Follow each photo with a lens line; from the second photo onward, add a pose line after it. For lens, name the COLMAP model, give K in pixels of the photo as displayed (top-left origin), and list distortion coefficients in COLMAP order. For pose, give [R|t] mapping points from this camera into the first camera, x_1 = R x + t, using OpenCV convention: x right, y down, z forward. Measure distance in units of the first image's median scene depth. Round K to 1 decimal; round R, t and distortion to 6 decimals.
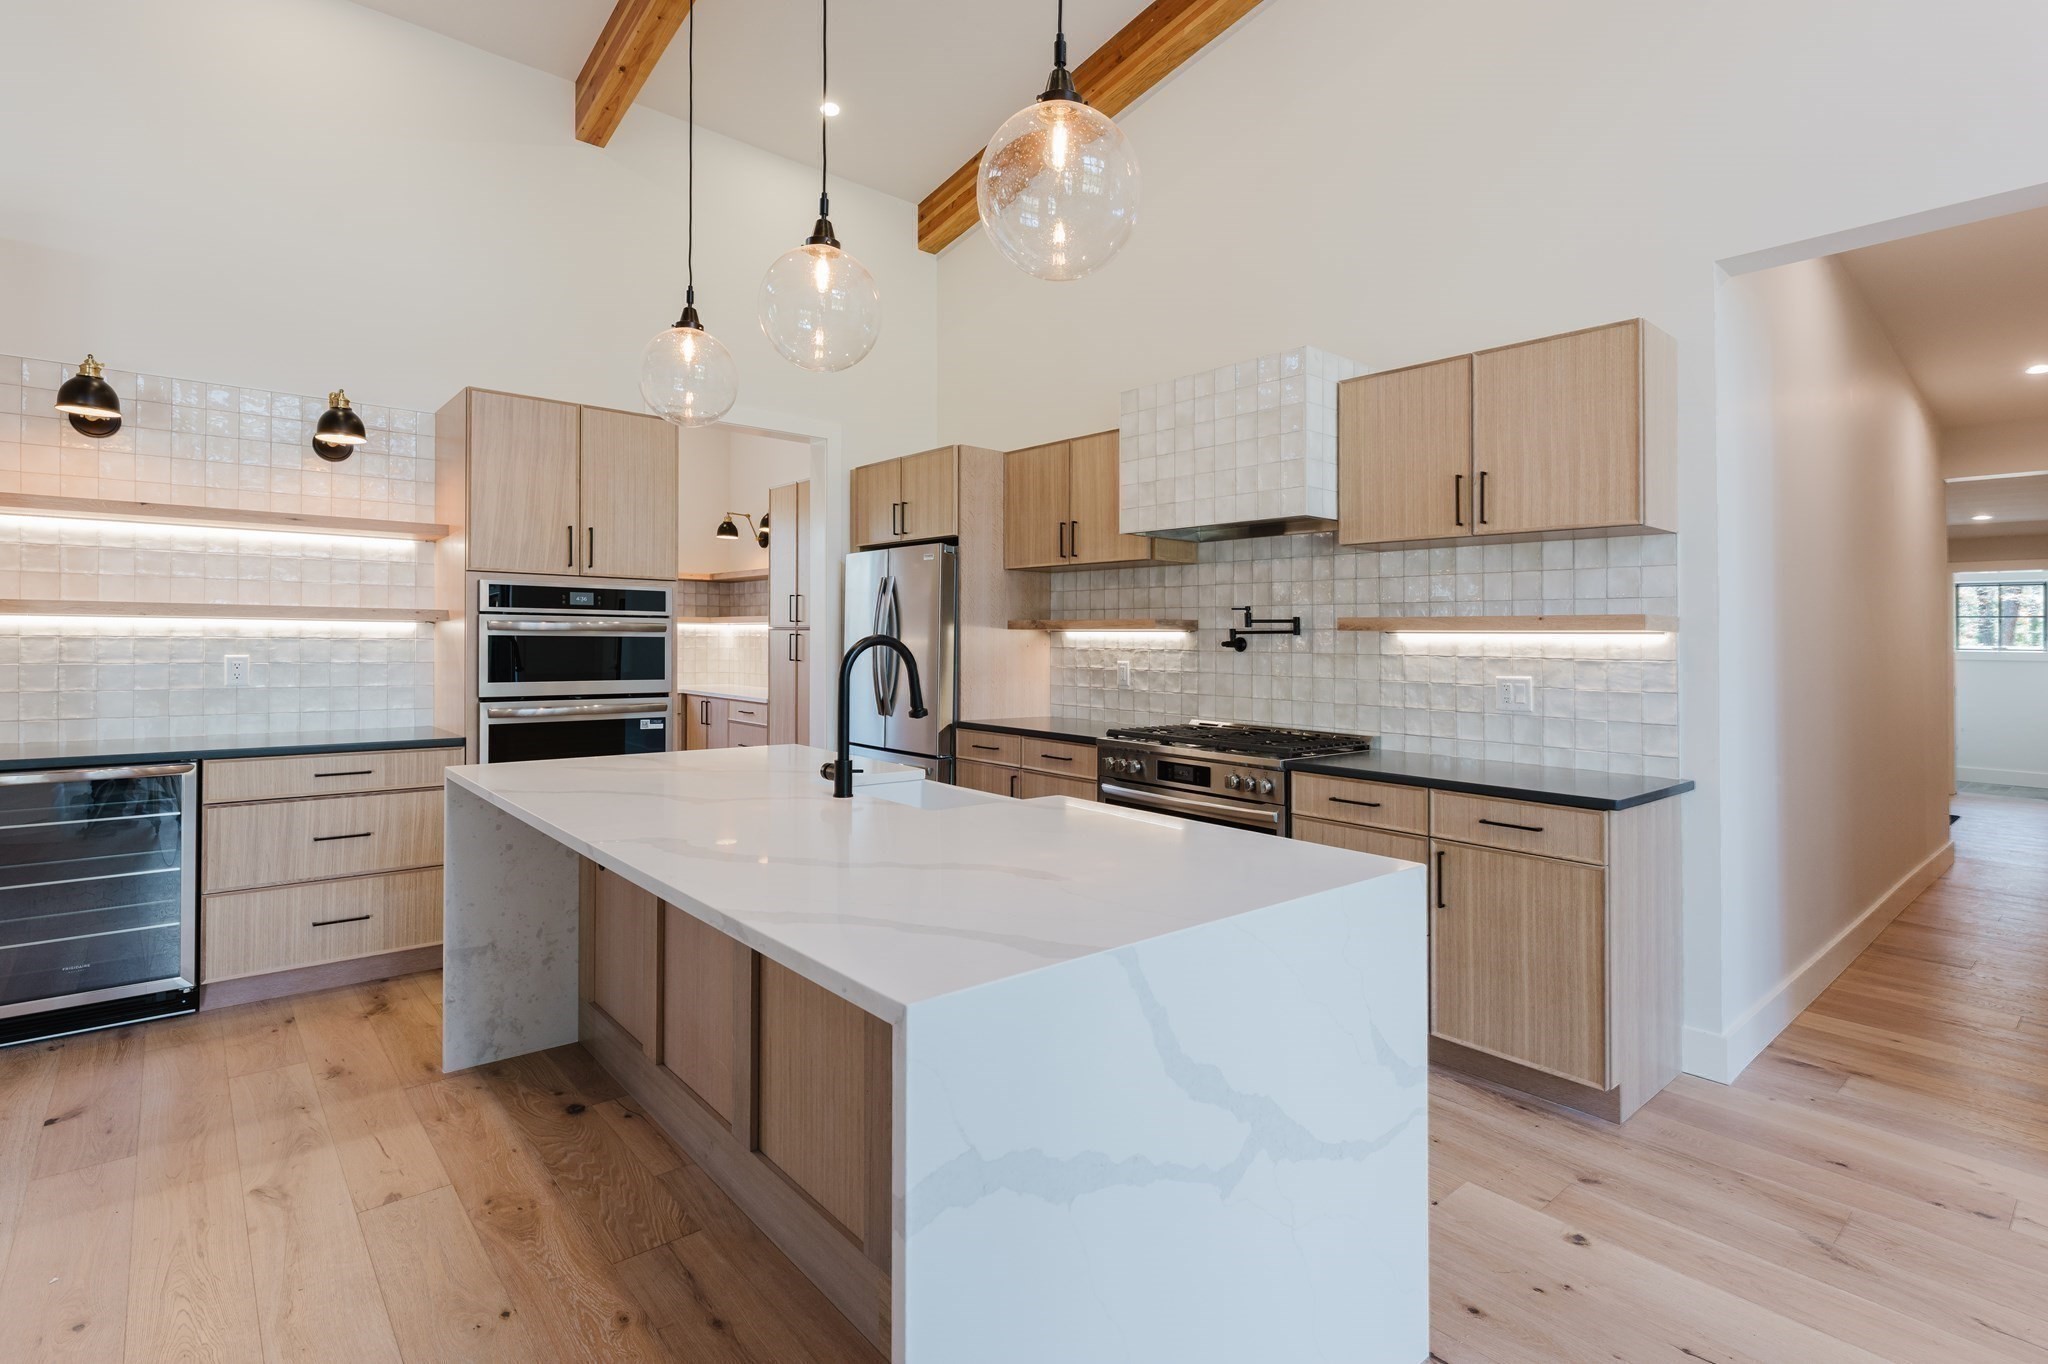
lens RADIAL K [[987.8, 0, 1020.9], [0, 987.8, 626.6], [0, 0, 1]] dist [0.000002, -0.000246]
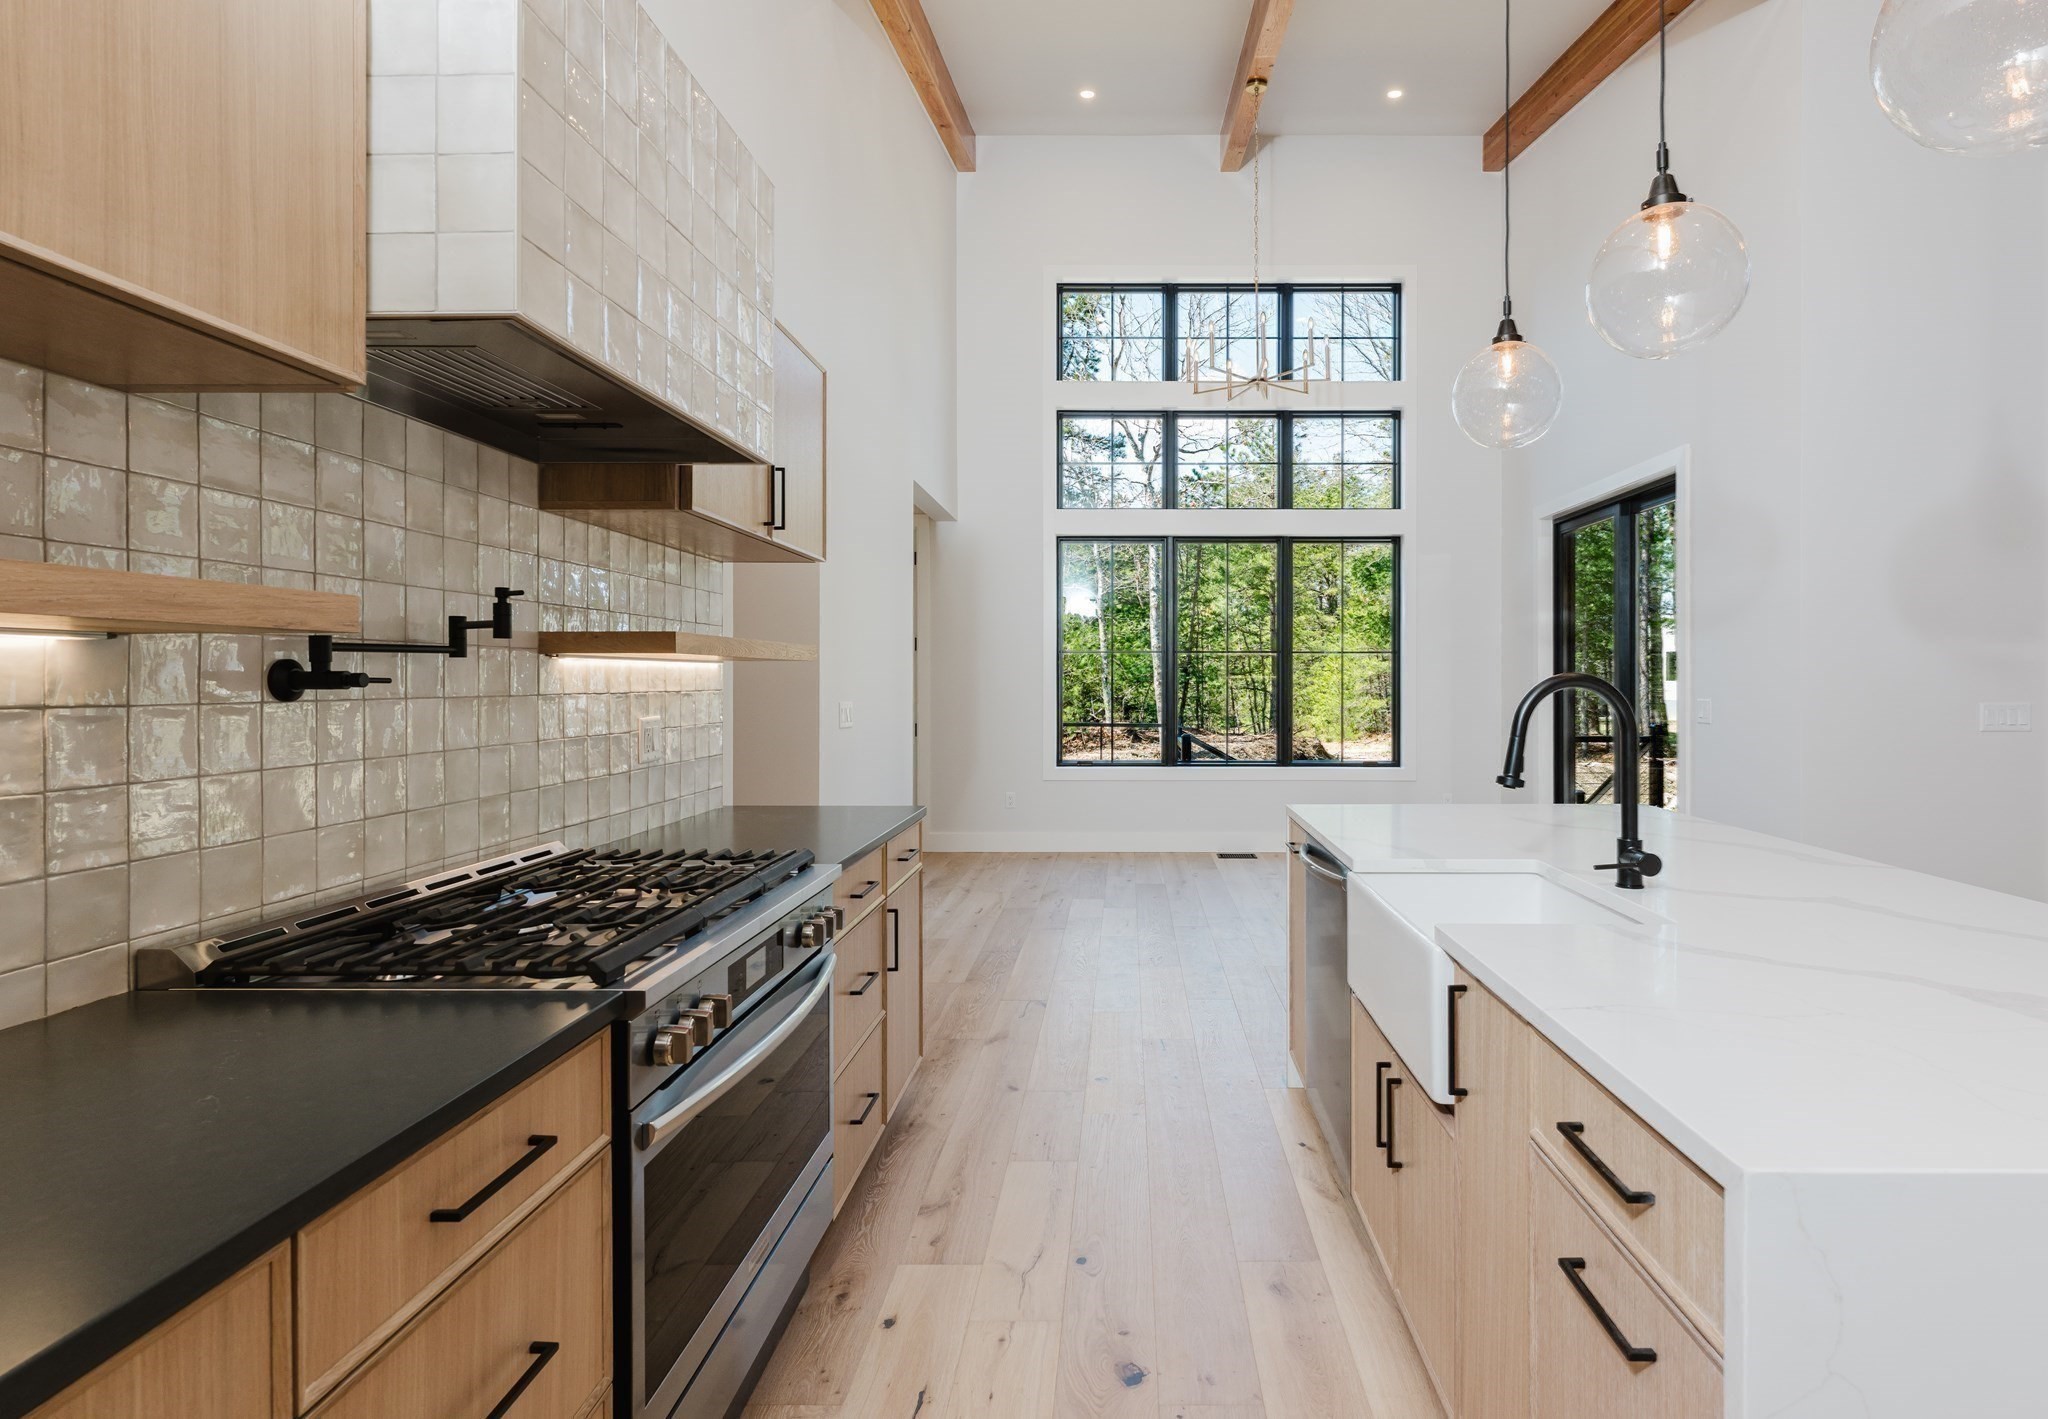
lens RADIAL K [[1056.2, 0, 1114.1], [0, 1056.2, 705.7], [0, 0, 1]] dist [0.000510, 0.000072]
pose [[-0.750109, -0.031652, 0.660556, -0.273038], [-0.019290, 0.999476, 0.025986, 0.013245], [-0.661032, 0.006750, -0.750327, 1.250813]]
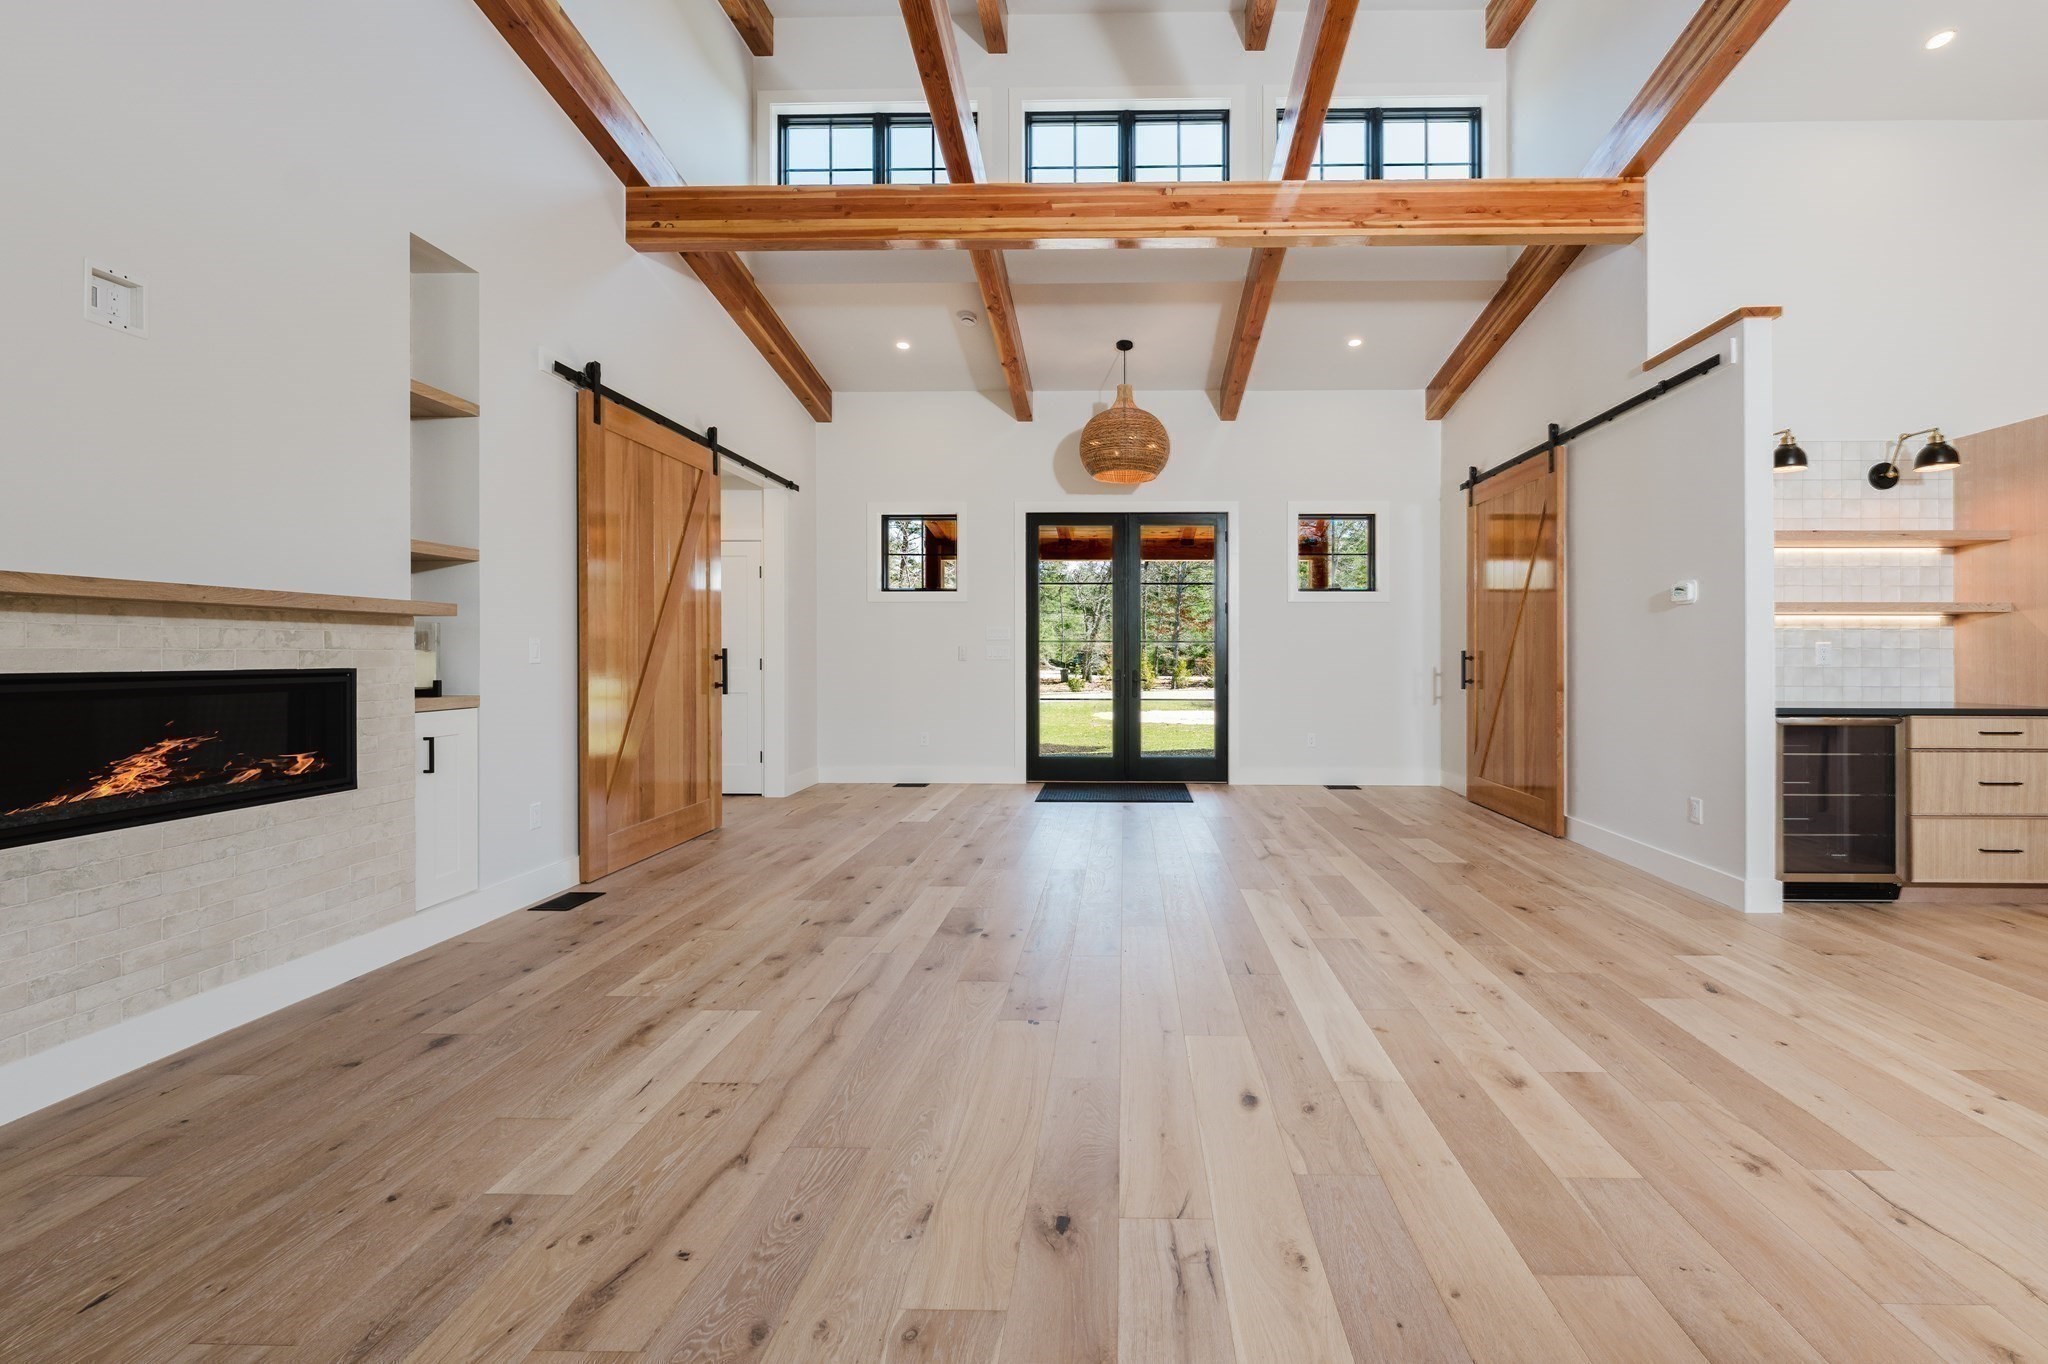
lens RADIAL K [[860.0, 0, 1110.1], [0, 860.0, 654.7], [0, 0, 1]] dist [-0.001175, 0.000451]
pose [[0.741074, -0.011228, -0.671330, -0.753372], [0.016719, 0.999859, 0.001733, 0.028769], [0.671215, -0.012508, 0.741157, -0.525095]]
